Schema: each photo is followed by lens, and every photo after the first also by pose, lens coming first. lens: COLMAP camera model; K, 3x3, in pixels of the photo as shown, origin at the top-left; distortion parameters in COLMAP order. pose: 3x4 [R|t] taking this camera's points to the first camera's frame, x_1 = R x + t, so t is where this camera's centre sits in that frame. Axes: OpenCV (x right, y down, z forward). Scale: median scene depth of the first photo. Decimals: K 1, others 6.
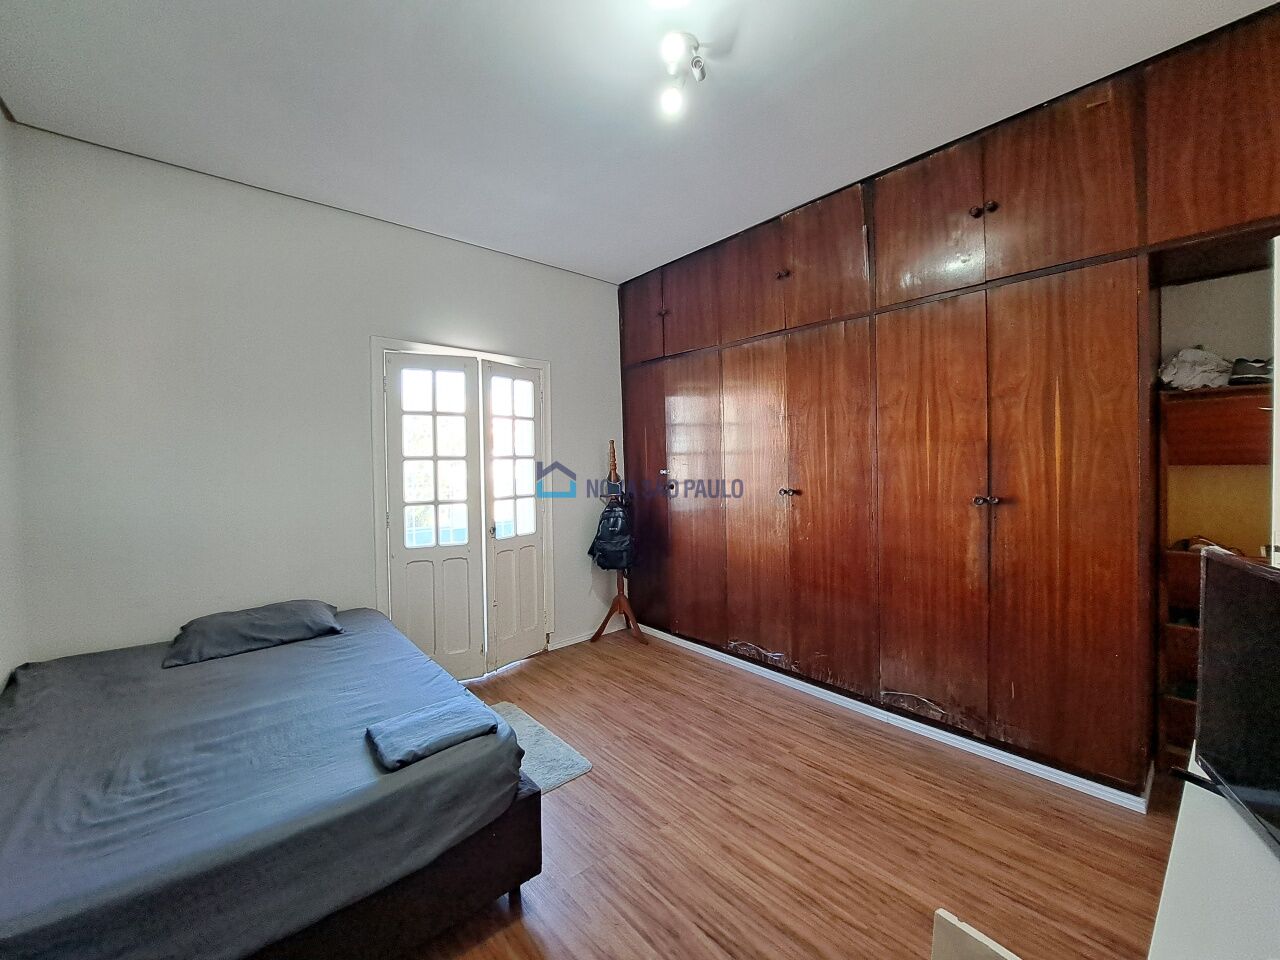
lens RADIAL K [[506.8, 0, 637.3], [0, 506.8, 472.1], [0, 0, 1]] dist [-0.020810, 0.000586]
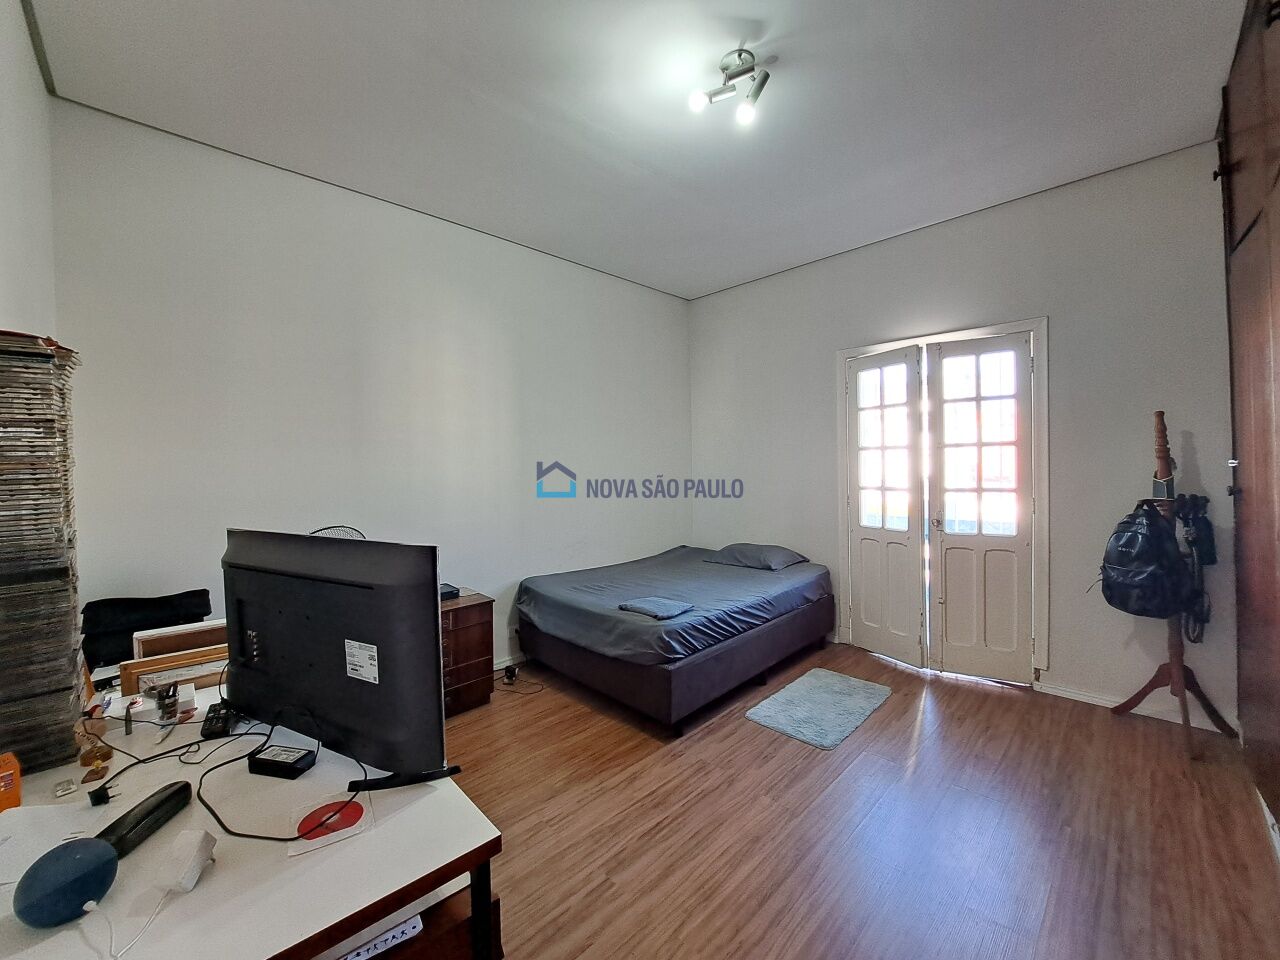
lens RADIAL K [[506.8, 0, 638.0], [0, 506.8, 473.4], [0, 0, 1]] dist [-0.020810, 0.000586]
pose [[0.069955, 0.029131, -0.997125, 0.656221], [-0.005178, 0.999571, 0.028839, -0.001155], [0.997537, 0.003145, 0.070076, 0.402284]]
